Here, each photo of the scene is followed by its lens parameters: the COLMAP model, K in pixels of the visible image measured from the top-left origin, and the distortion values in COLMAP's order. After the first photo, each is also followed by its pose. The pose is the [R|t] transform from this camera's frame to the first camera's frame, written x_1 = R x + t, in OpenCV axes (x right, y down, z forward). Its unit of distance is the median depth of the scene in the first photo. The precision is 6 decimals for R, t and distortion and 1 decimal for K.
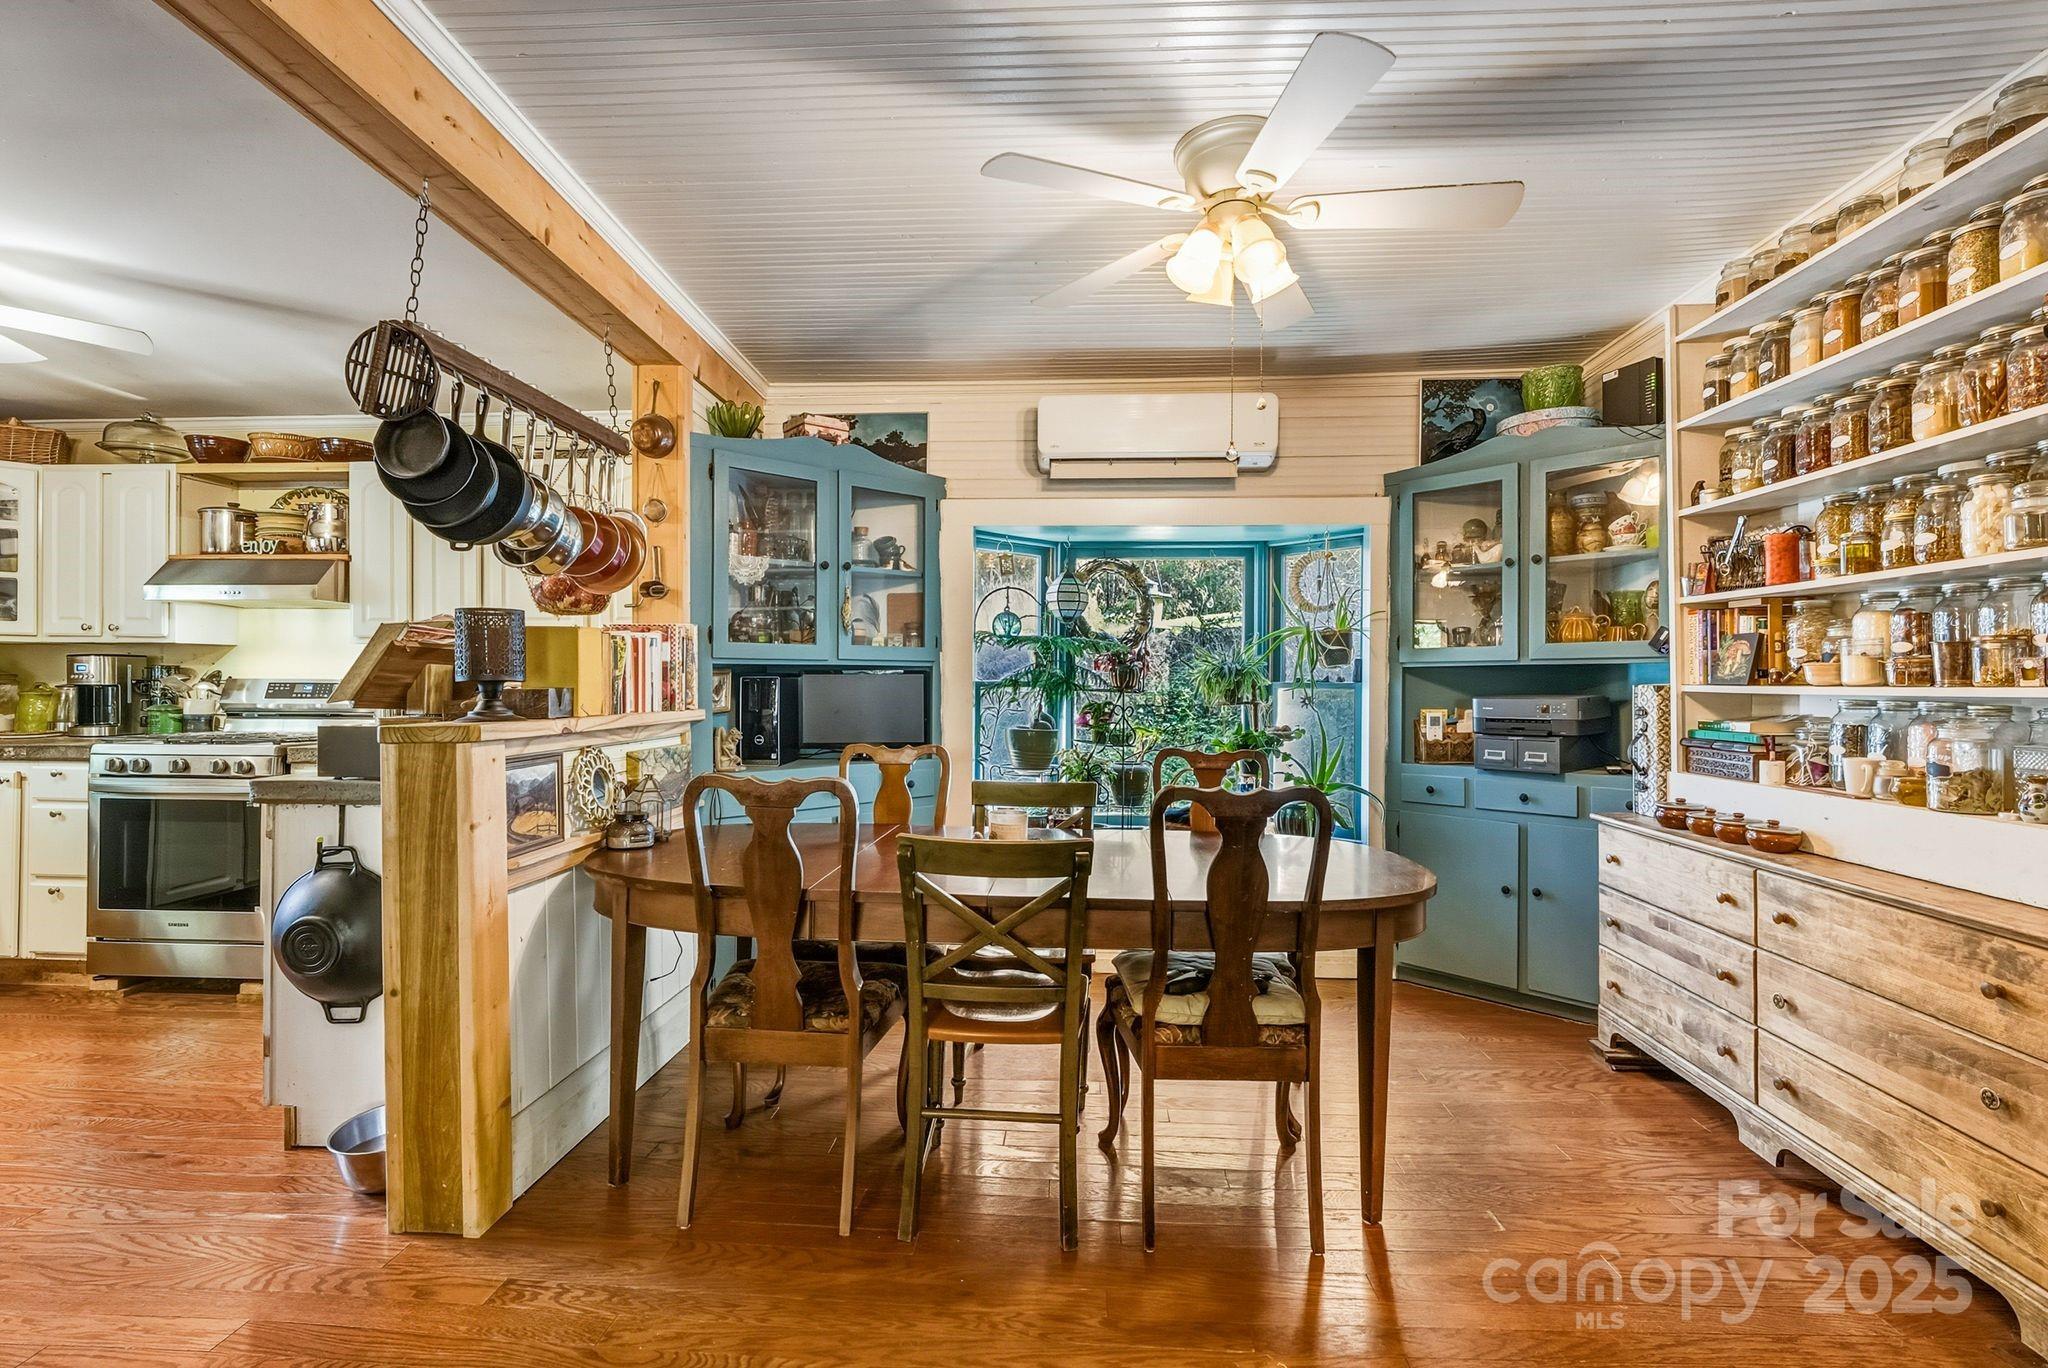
lens RADIAL K [[976.9, 0, 1076.4], [0, 976.9, 679.0], [0, 0, 1]] dist [-0.011389, 0.002507]
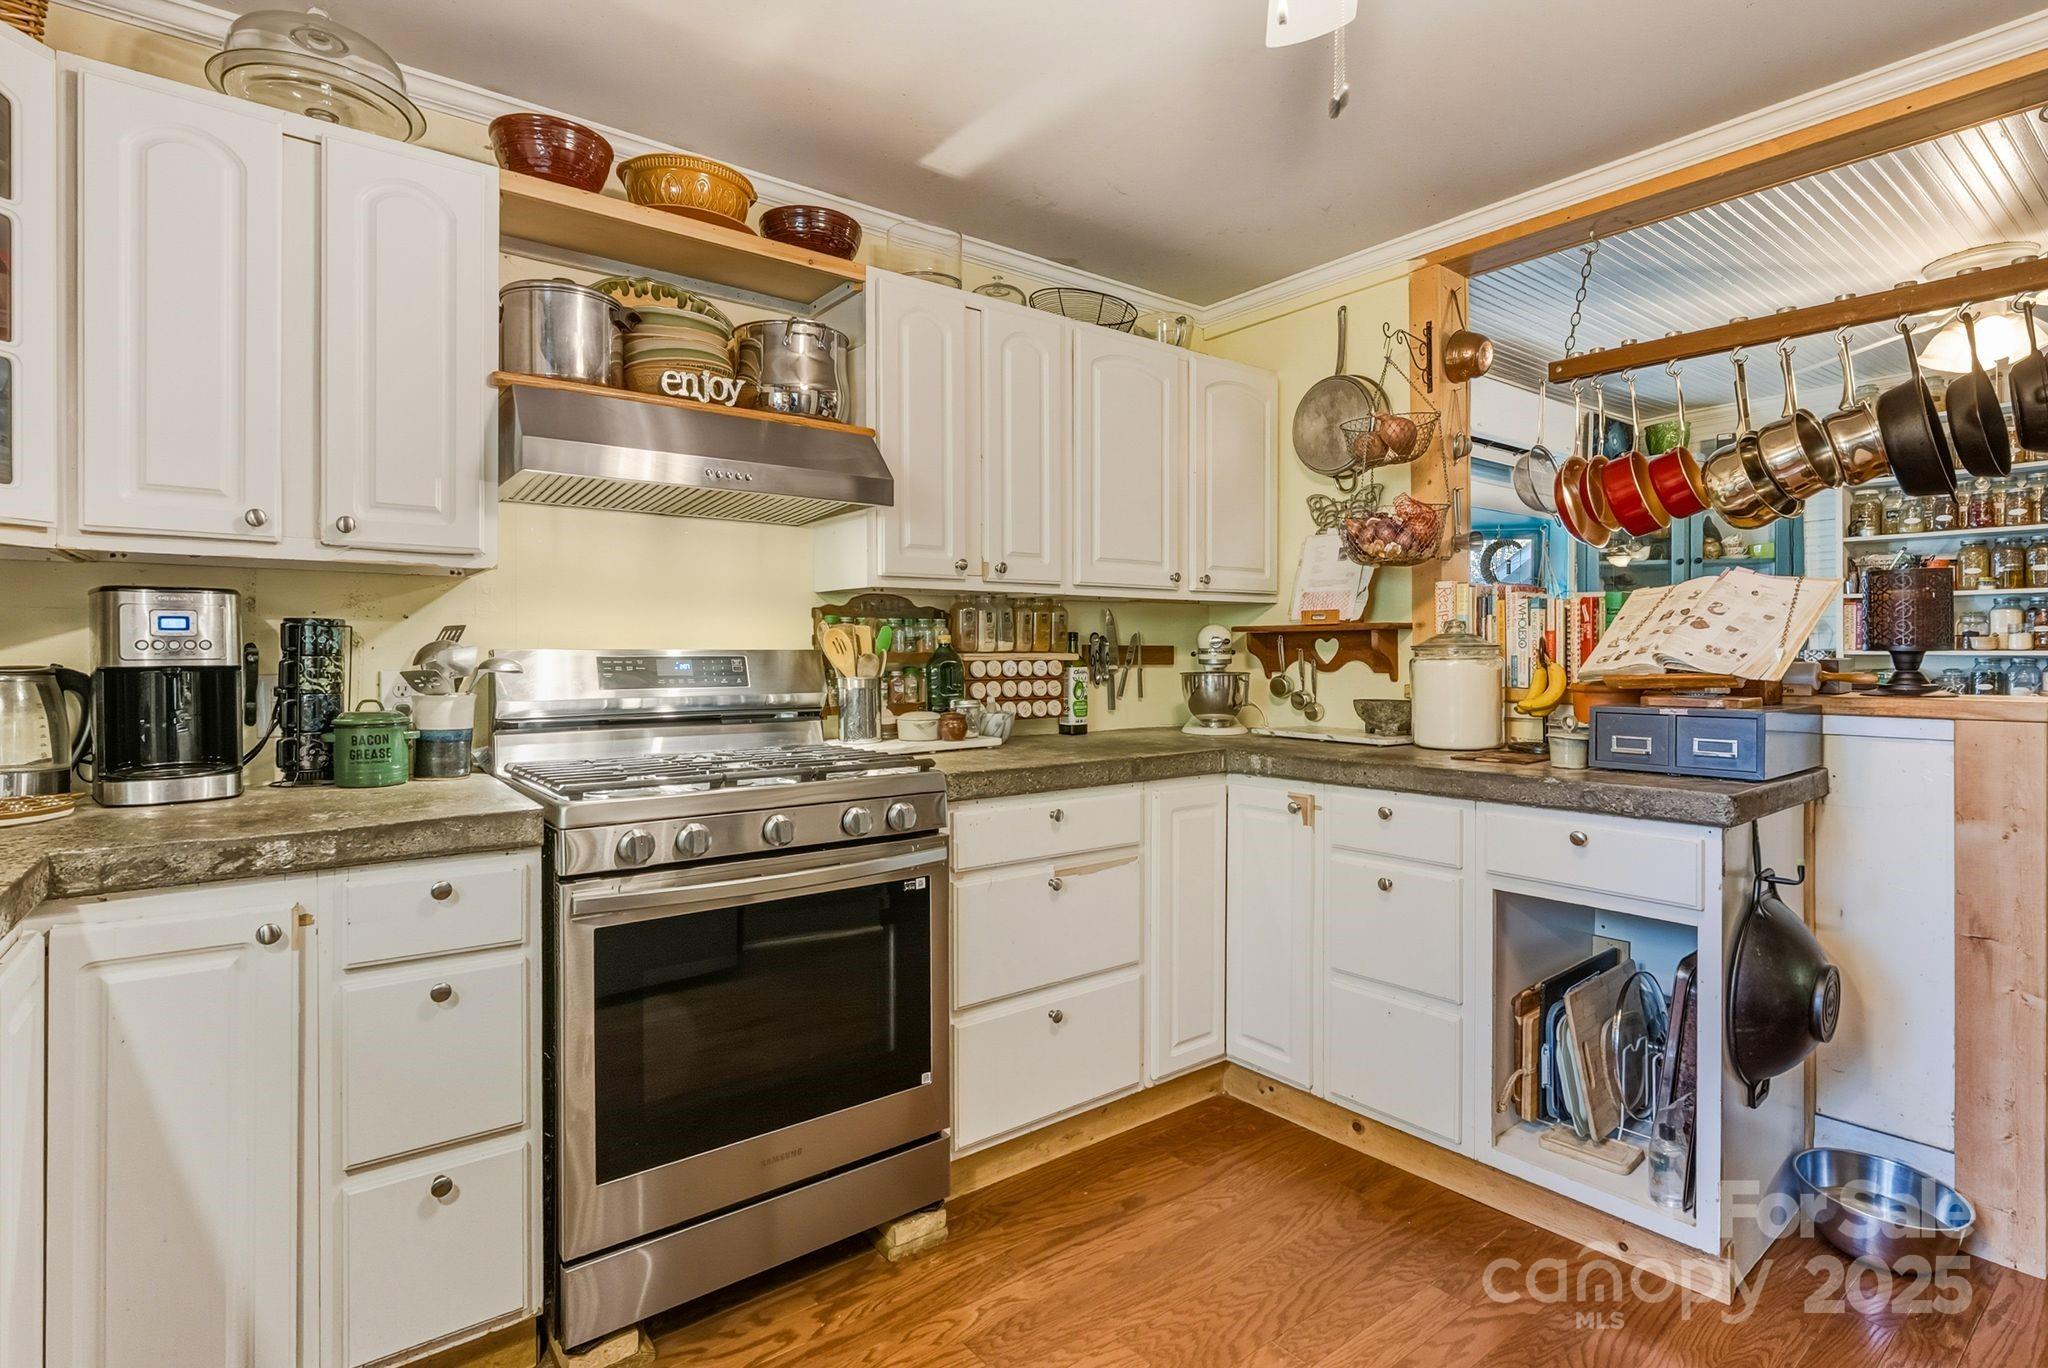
lens RADIAL K [[1037.8, 0, 1021.7], [0, 1037.8, 666.8], [0, 0, 1]] dist [-0.002973, 0.000666]
pose [[0.735724, -0.014874, 0.677118, -1.076012], [0.001139, 0.999785, 0.020725, -0.002068], [-0.677280, -0.014477, 0.735583, 0.485816]]
